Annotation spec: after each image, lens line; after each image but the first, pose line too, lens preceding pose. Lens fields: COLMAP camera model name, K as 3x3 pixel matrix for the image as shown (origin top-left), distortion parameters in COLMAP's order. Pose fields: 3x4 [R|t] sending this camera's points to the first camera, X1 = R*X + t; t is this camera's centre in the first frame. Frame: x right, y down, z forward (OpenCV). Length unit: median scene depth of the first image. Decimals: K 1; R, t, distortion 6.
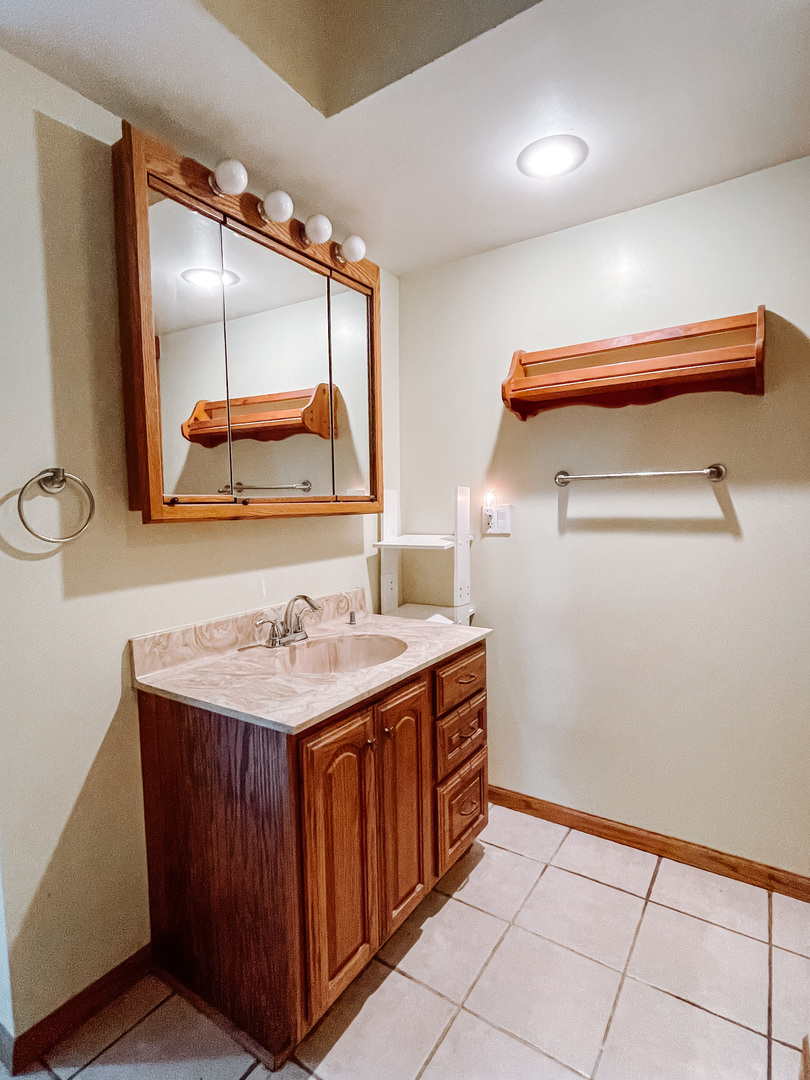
lens RADIAL K [[547.0, 0, 405.0], [0, 547.0, 540.0], [0, 0, 1]] dist [0.000516, 0.000022]
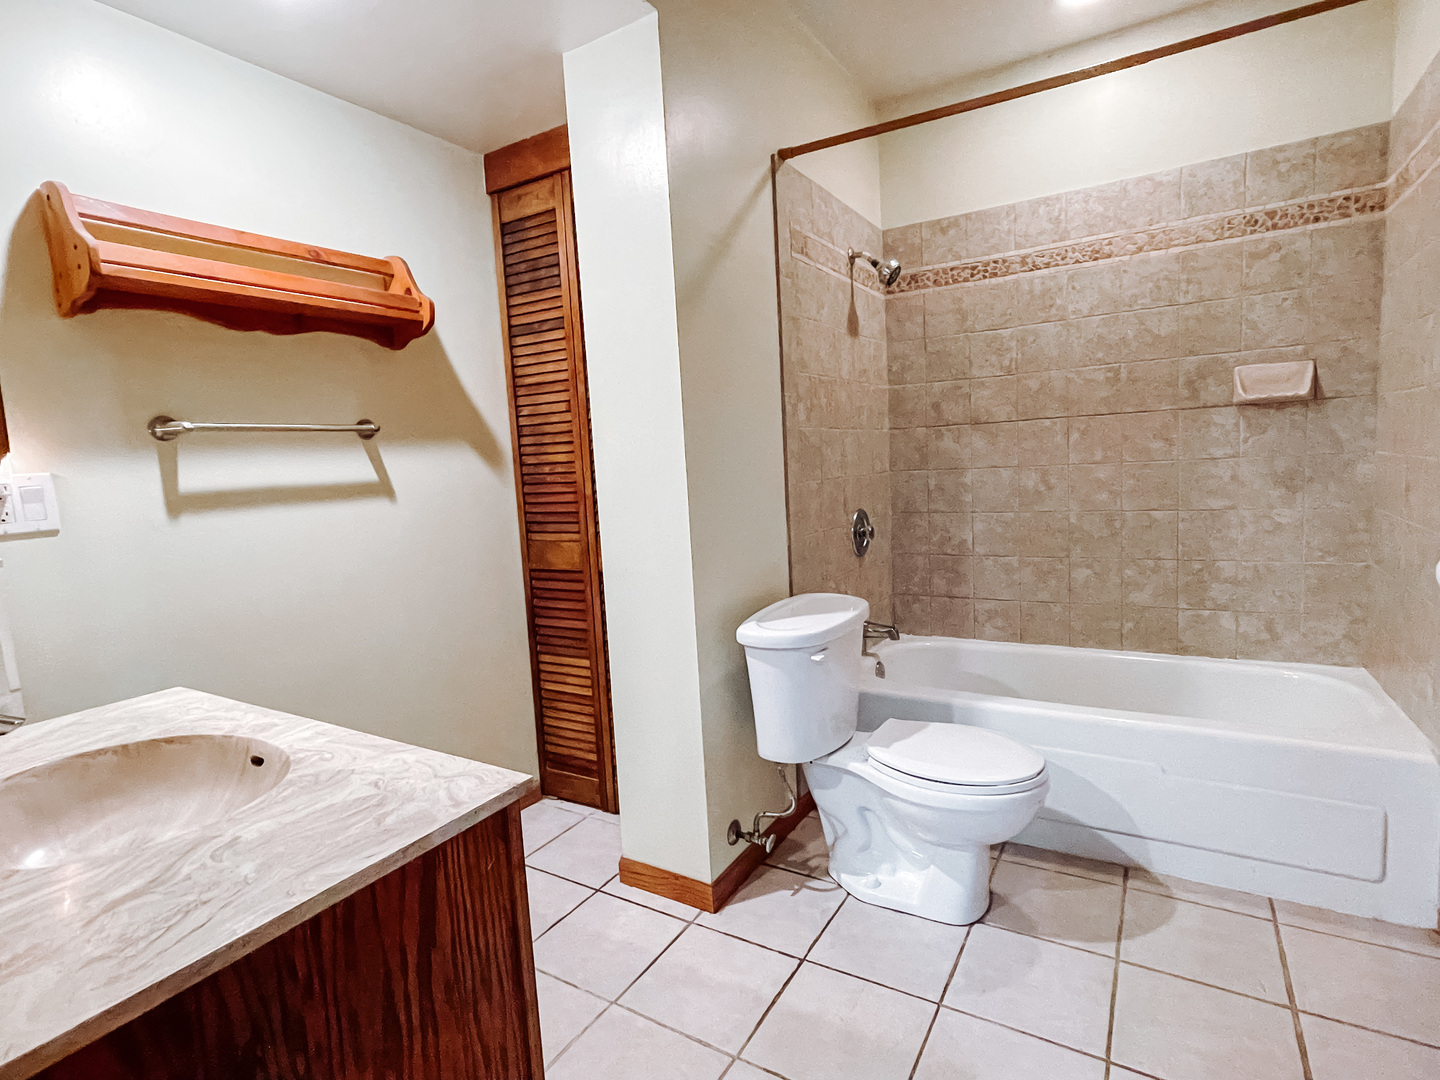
lens RADIAL K [[729.3, 0, 720.0], [0, 729.3, 540.0], [0, 0, 1]] dist [0.000516, 0.000022]
pose [[-0.033865, -0.094168, 0.994980, -0.785485], [0.122067, 0.987708, 0.097634, 0.010801], [-0.991944, 0.124761, -0.021954, 0.586815]]
